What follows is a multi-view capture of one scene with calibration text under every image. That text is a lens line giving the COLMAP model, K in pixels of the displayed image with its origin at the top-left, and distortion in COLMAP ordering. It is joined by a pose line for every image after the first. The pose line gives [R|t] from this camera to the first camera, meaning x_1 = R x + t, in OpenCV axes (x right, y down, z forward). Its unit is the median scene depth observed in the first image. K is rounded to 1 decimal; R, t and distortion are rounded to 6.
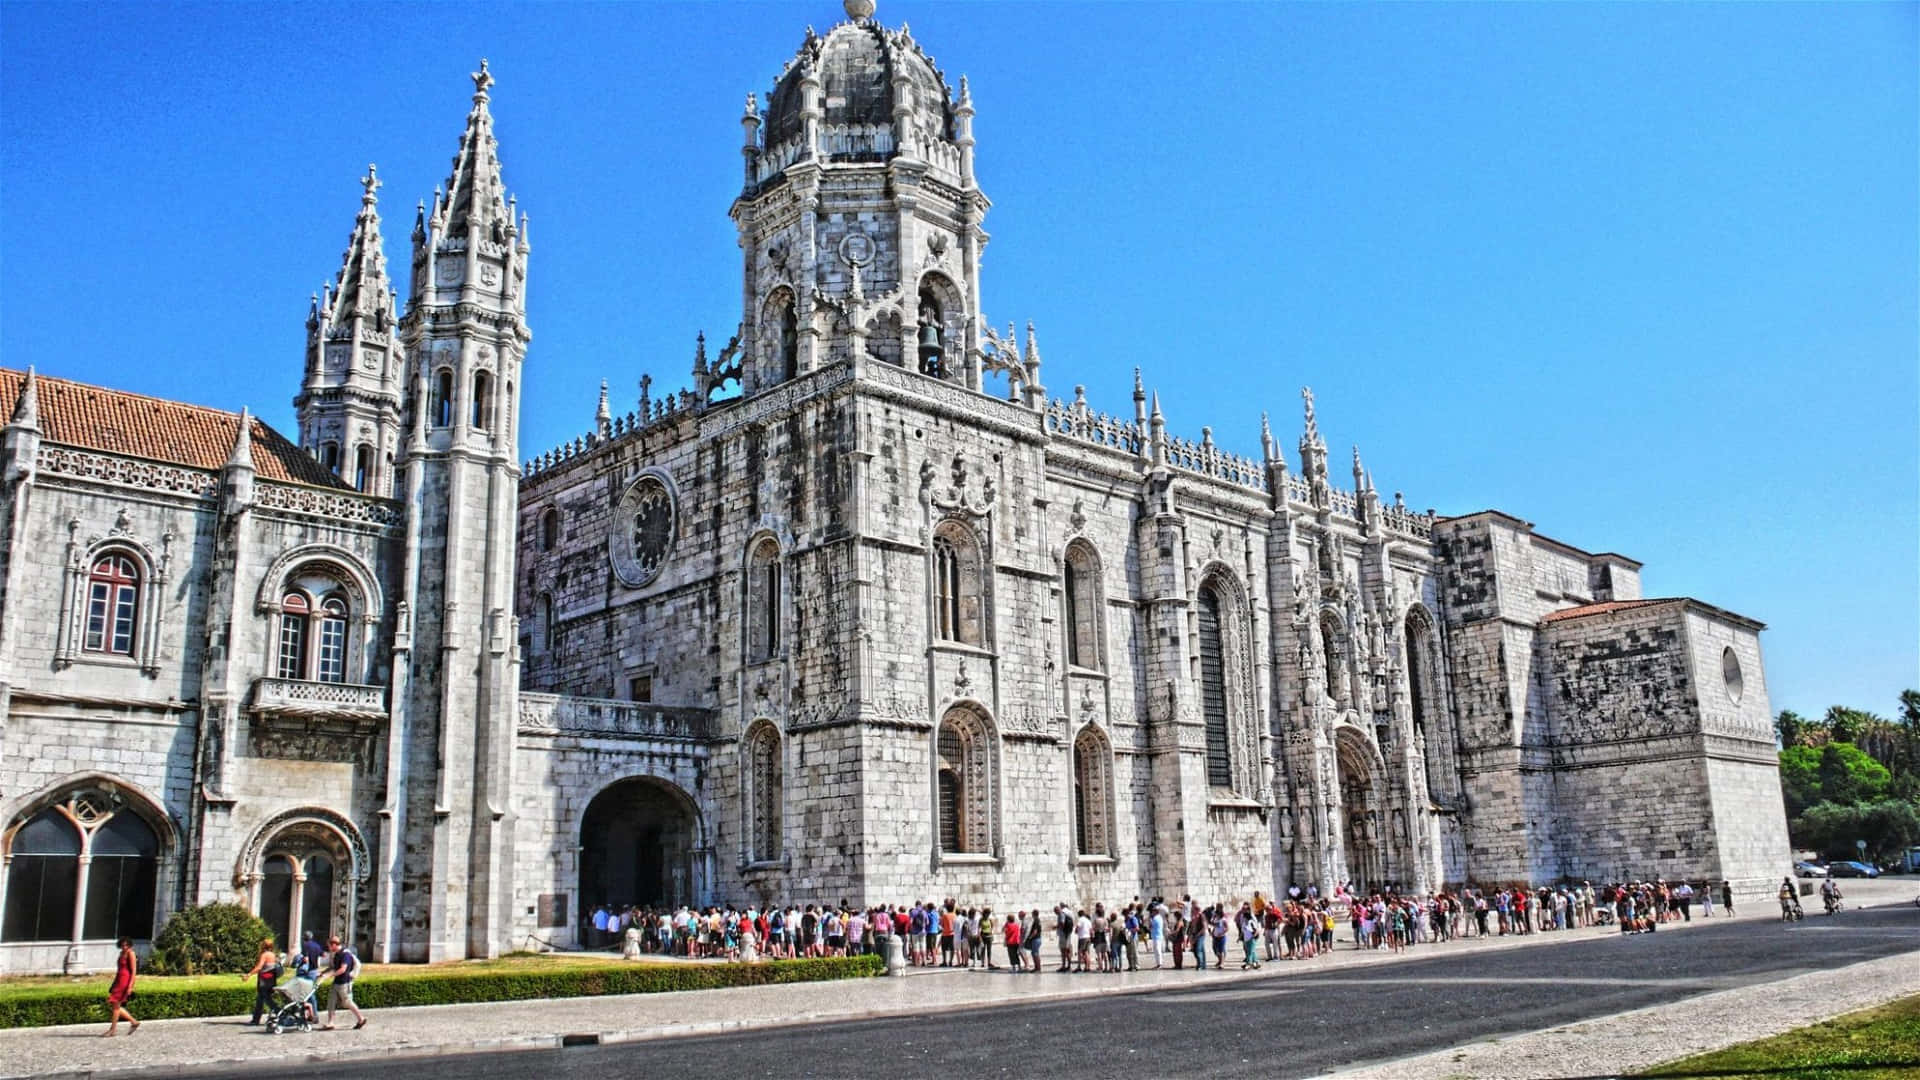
lens RADIAL K [[1491.3, 0, 960.0], [0, 1491.3, 540.0], [0, 0, 1]] dist [-0.124061, 0.086423]
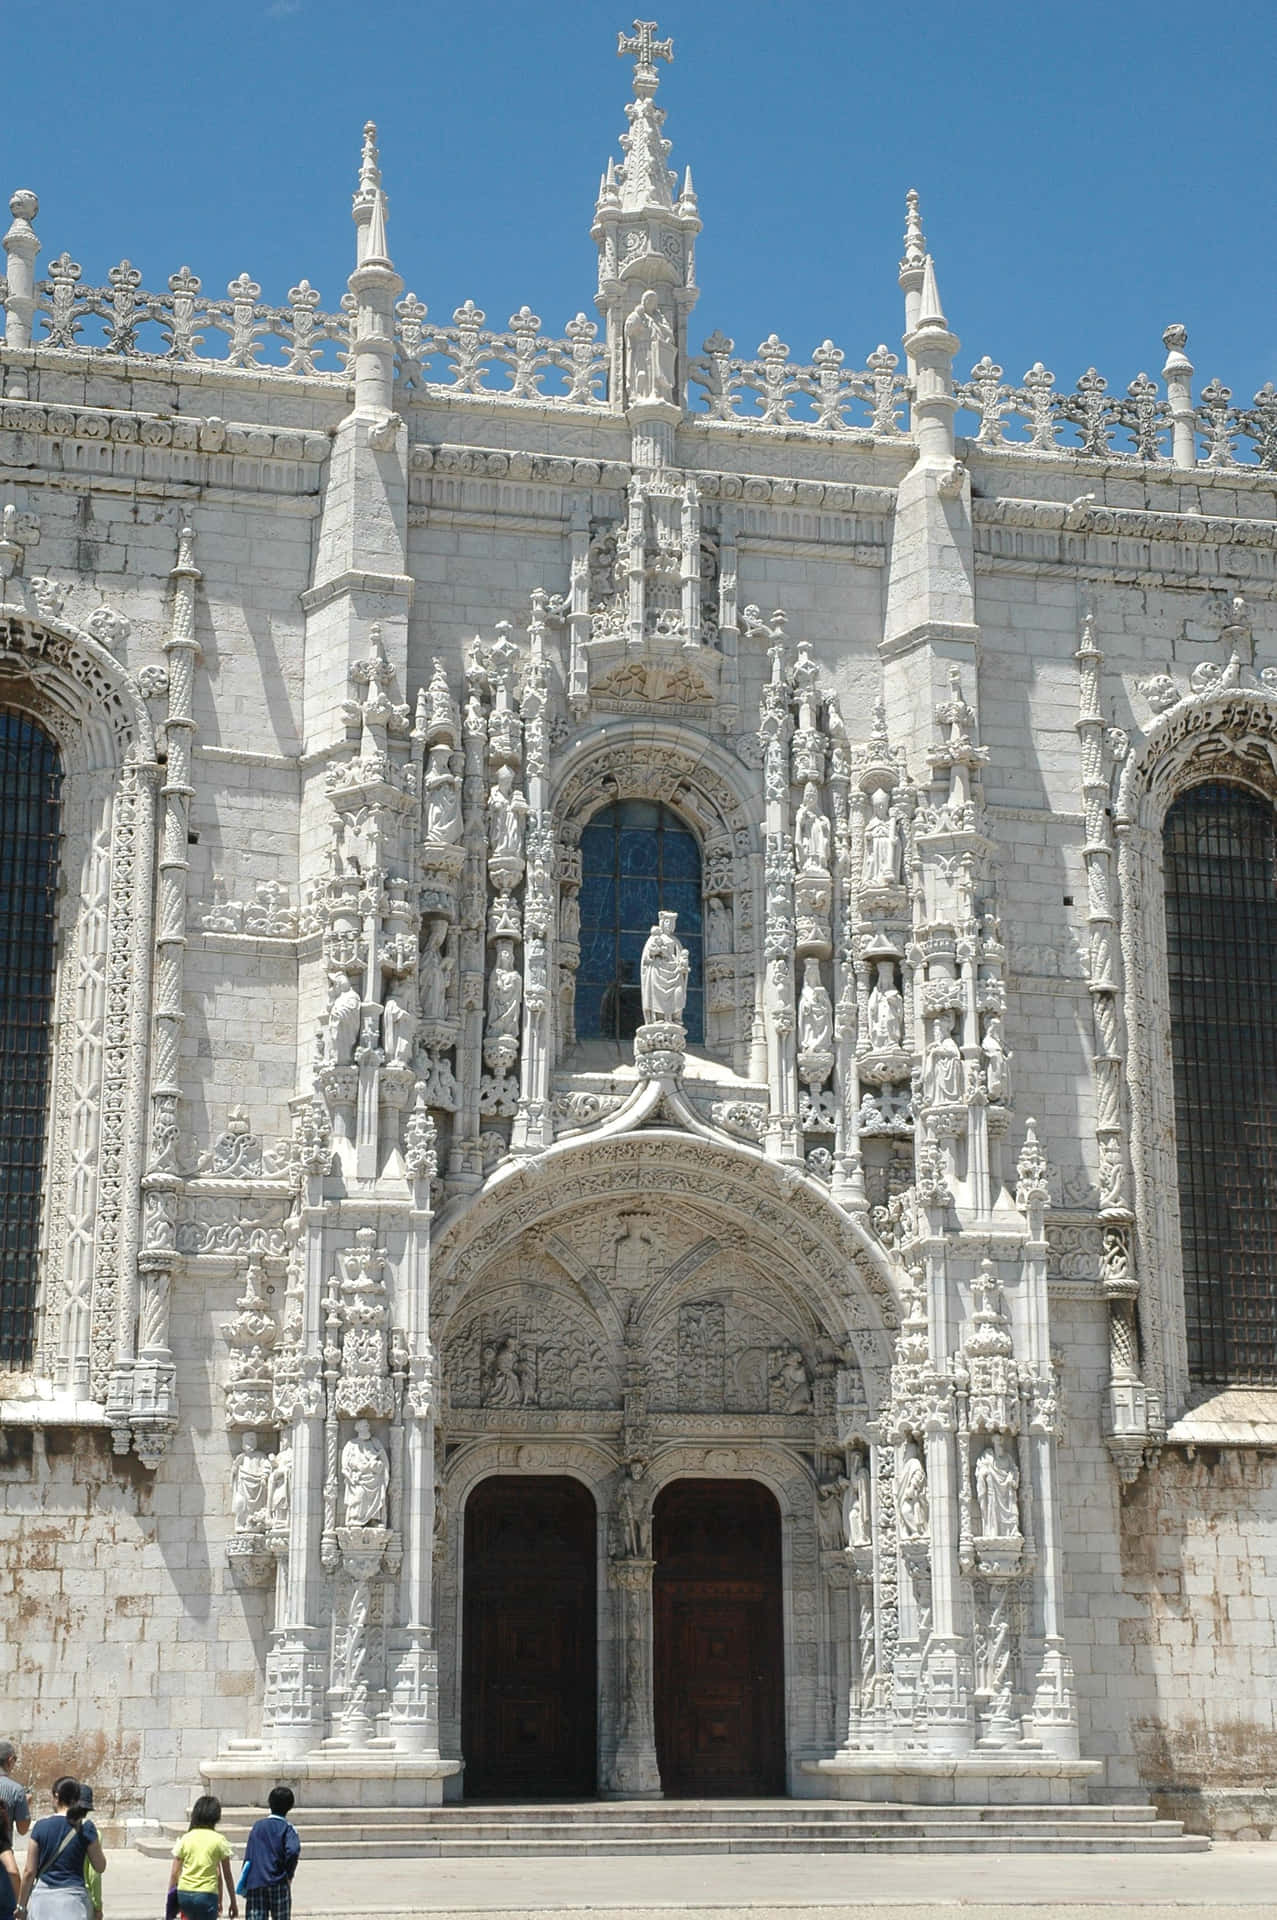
lens RADIAL K [[3074.7, 0, 634.6], [0, 3074.7, 920.1], [0, 0, 1]] dist [0.159374, 0.103479]
pose [[0.863888, -0.111953, -0.491084, 0.714004], [0.100761, 0.993690, -0.049279, 0.146262], [0.493502, -0.006911, 0.869717, 0.628547]]
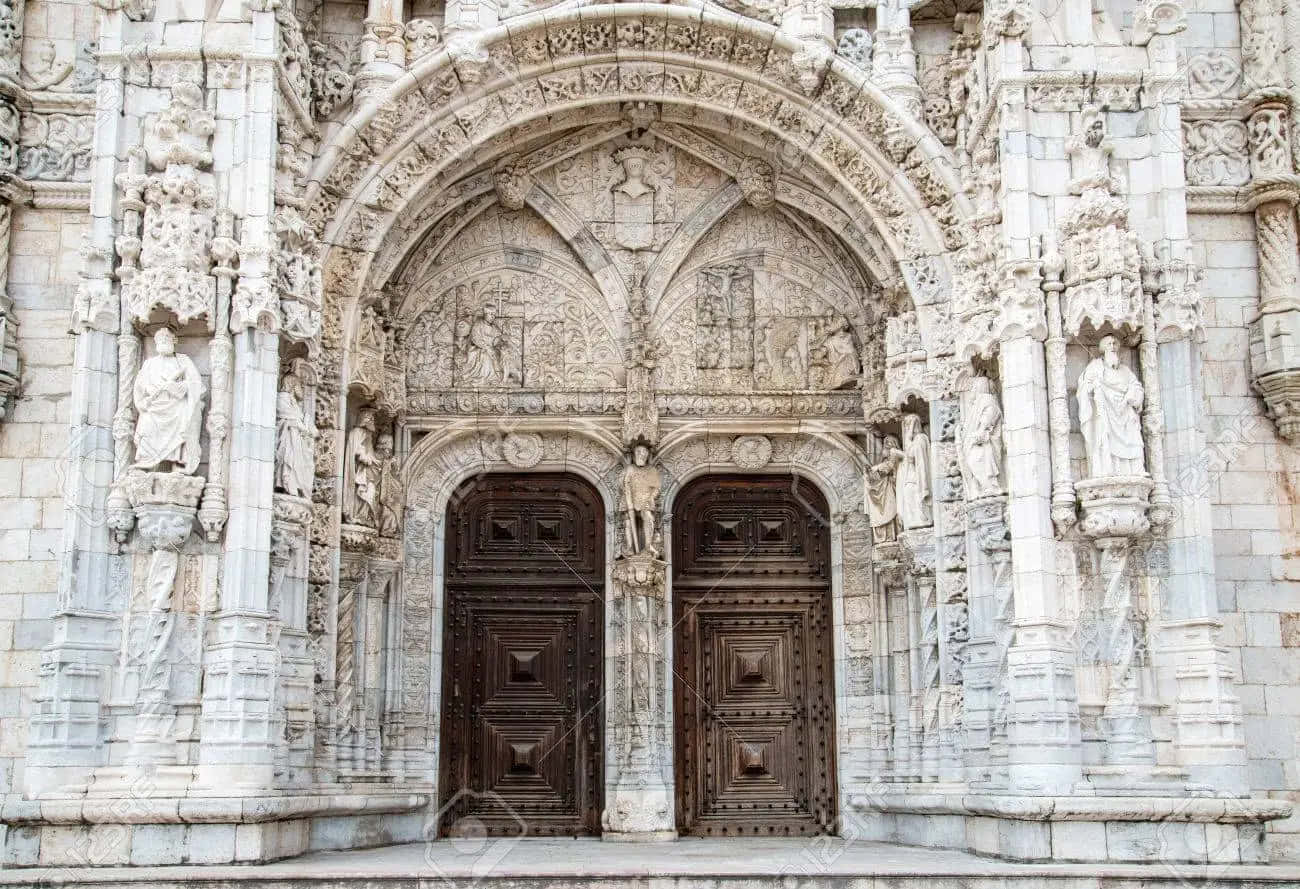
lens RADIAL K [[1255.7, 0, 644.8], [0, 1255.7, 568.4], [0, 0, 1]] dist [0.039161, 0.017642]
pose [[0.739622, -0.096276, -0.666101, 0.490396], [0.140275, 0.990032, 0.012662, 0.264603], [0.658242, -0.102803, 0.745754, 1.104705]]
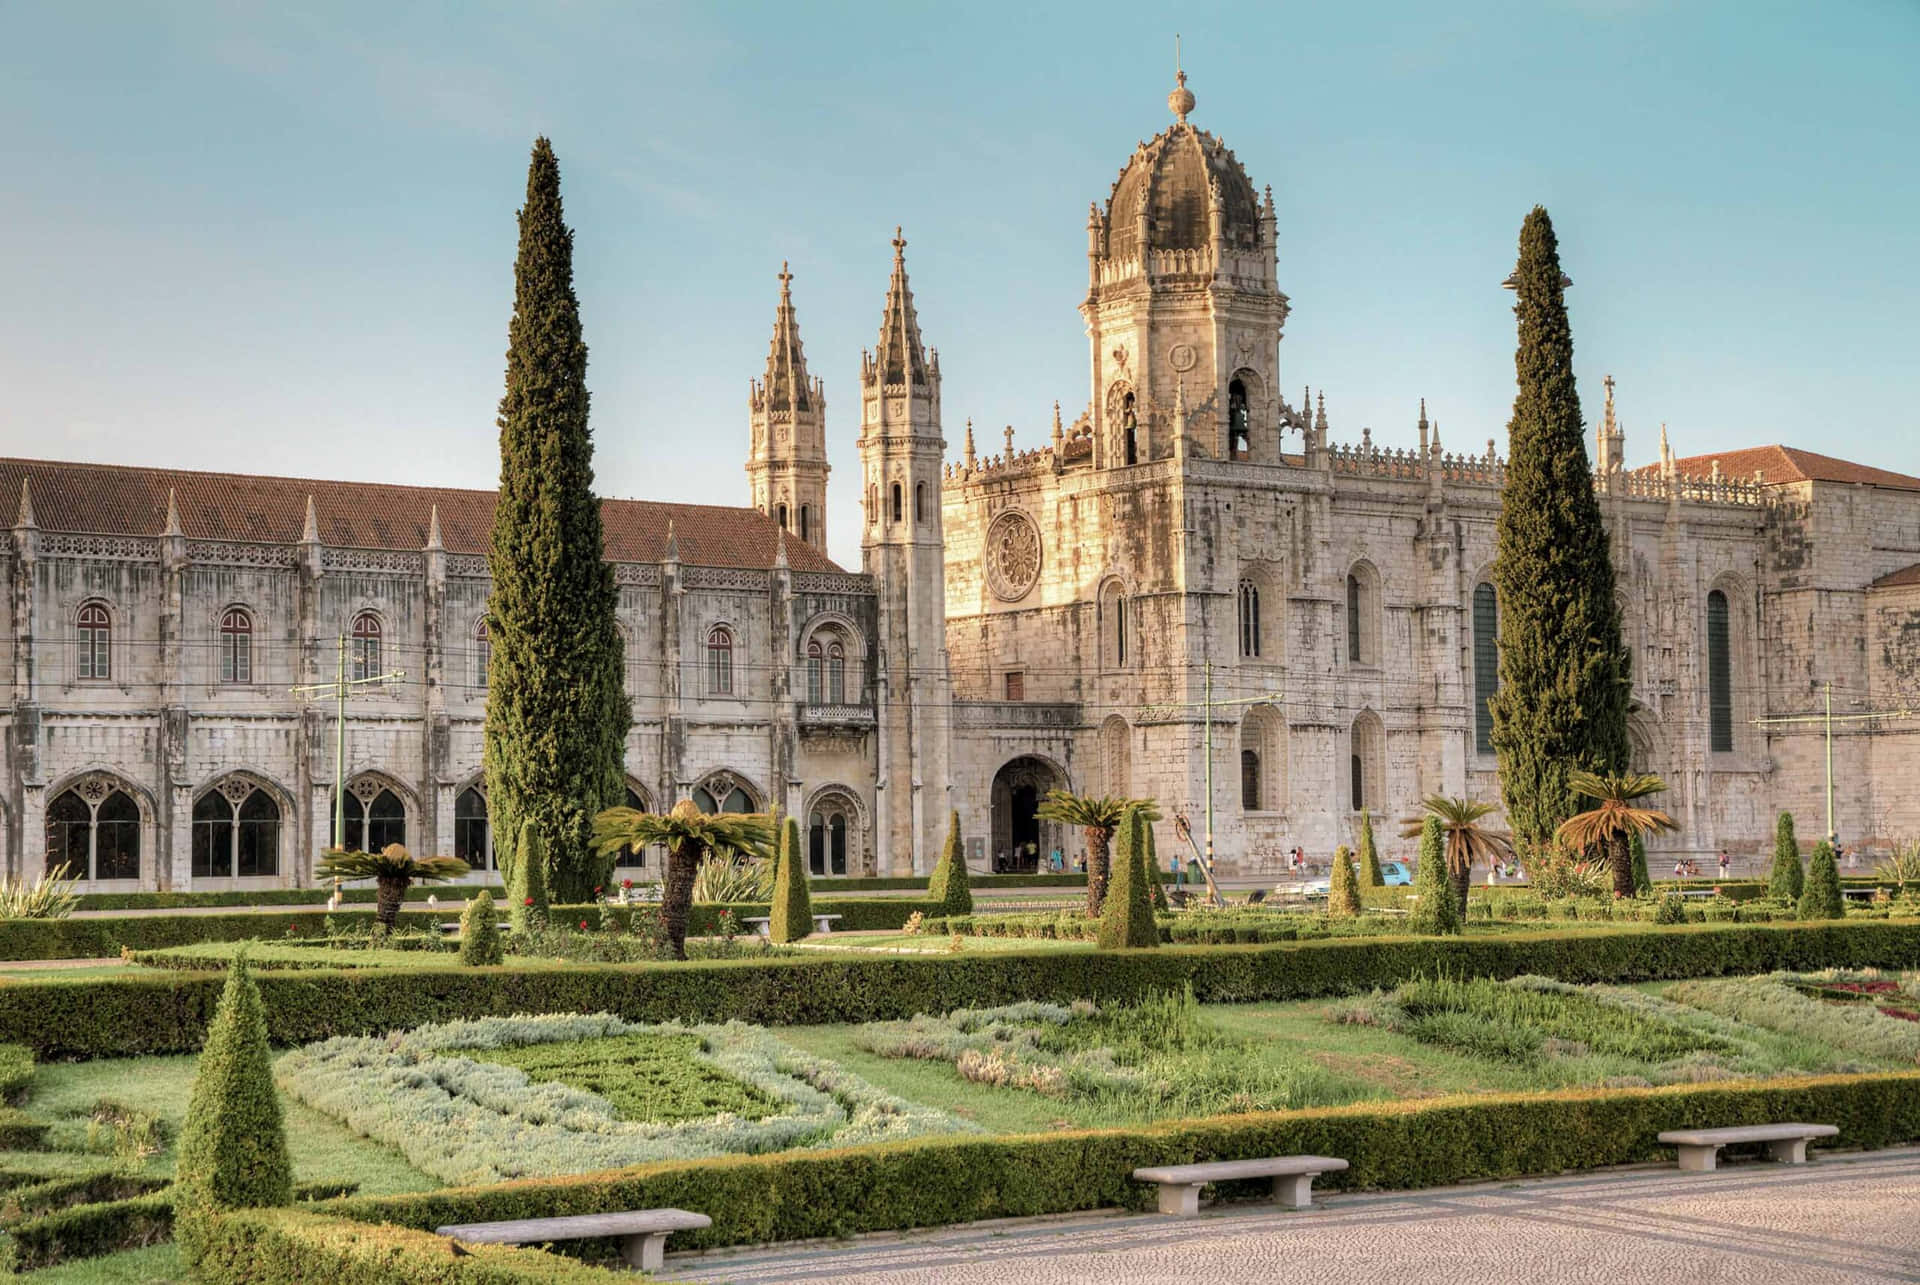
lens RADIAL K [[3074.7, 0, 953.0], [0, 3074.7, 688.4], [0, 0, 1]] dist [0.159374, 0.103479]
pose [[0.990821, 0.006909, -0.135003, 0.099175], [0.018298, 0.982648, 0.184577, -0.412300], [0.133936, -0.185353, 0.973502, -1.716027]]
